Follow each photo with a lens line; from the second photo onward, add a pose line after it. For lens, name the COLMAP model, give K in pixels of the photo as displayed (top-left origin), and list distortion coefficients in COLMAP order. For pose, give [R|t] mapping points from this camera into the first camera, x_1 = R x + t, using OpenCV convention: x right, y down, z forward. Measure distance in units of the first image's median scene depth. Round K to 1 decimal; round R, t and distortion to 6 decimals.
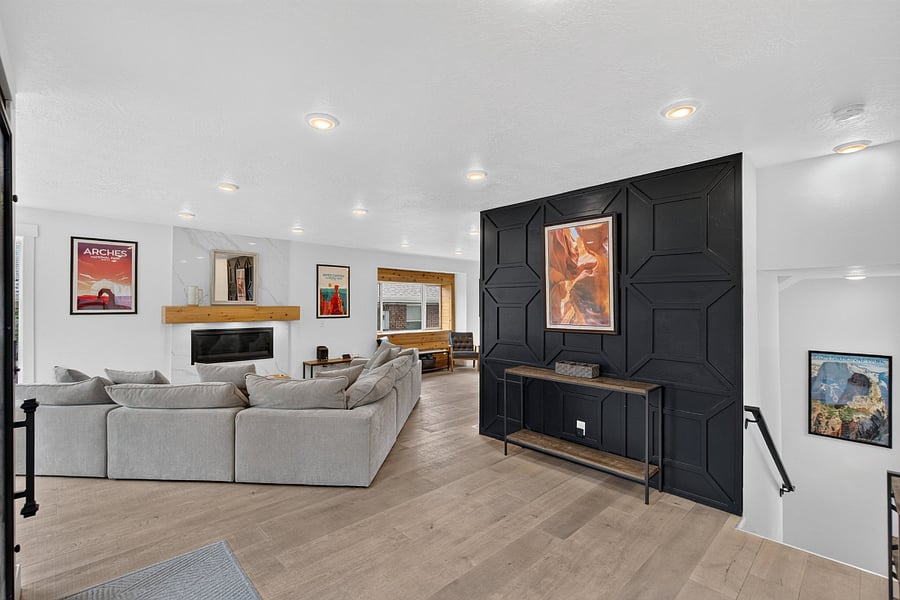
lens RADIAL K [[404.4, 0, 448.3], [0, 404.4, 299.0], [0, 0, 1]] dist [0.000988, -0.002442]
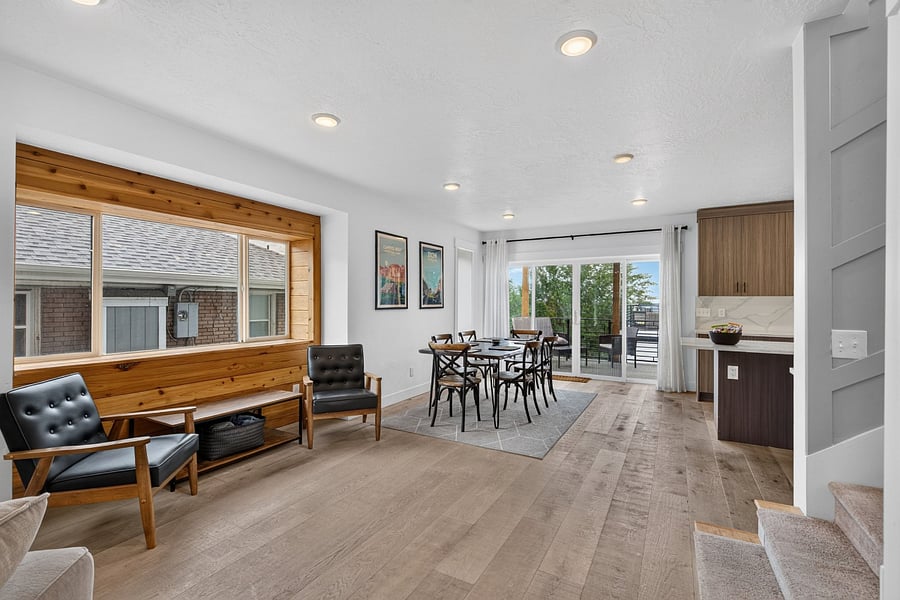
lens RADIAL K [[404.4, 0, 448.8], [0, 404.4, 299.0], [0, 0, 1]] dist [0.000988, -0.002442]
pose [[0.955804, 0.003903, 0.293979, 0.032009], [-0.005784, 0.999968, 0.005532, 0.045590], [-0.293948, -0.006988, 0.955796, 0.862837]]
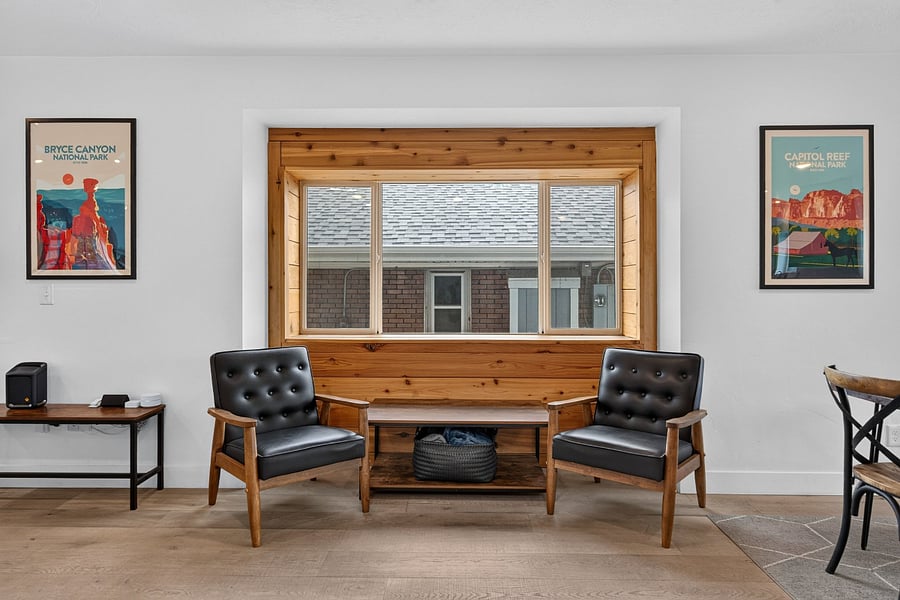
lens RADIAL K [[569.9, 0, 463.1], [0, 569.9, 288.4], [0, 0, 1]] dist [-0.002335, 0.002979]
pose [[0.709281, -0.002683, -0.704921, 0.312672], [0.009303, 0.999941, 0.005555, 0.065919], [0.704865, -0.010498, 0.709264, 1.075170]]
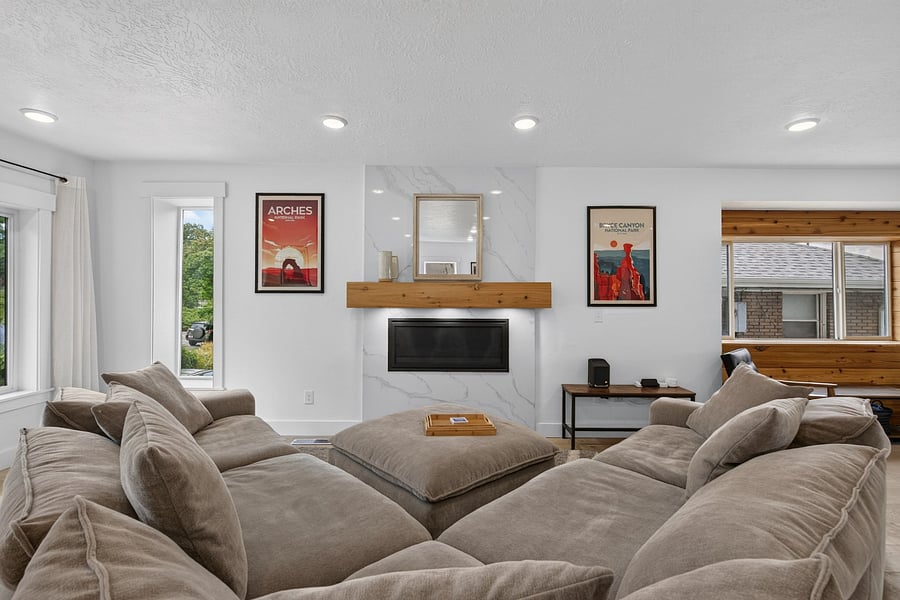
lens RADIAL K [[409.9, 0, 443.5], [0, 409.9, 291.6], [0, 0, 1]] dist [0.004857, -0.002916]
pose [[0.717216, -0.009509, -0.696786, -0.096395], [0.005922, 0.999954, -0.007551, 0.036666], [0.696826, 0.001289, 0.717239, 0.555114]]
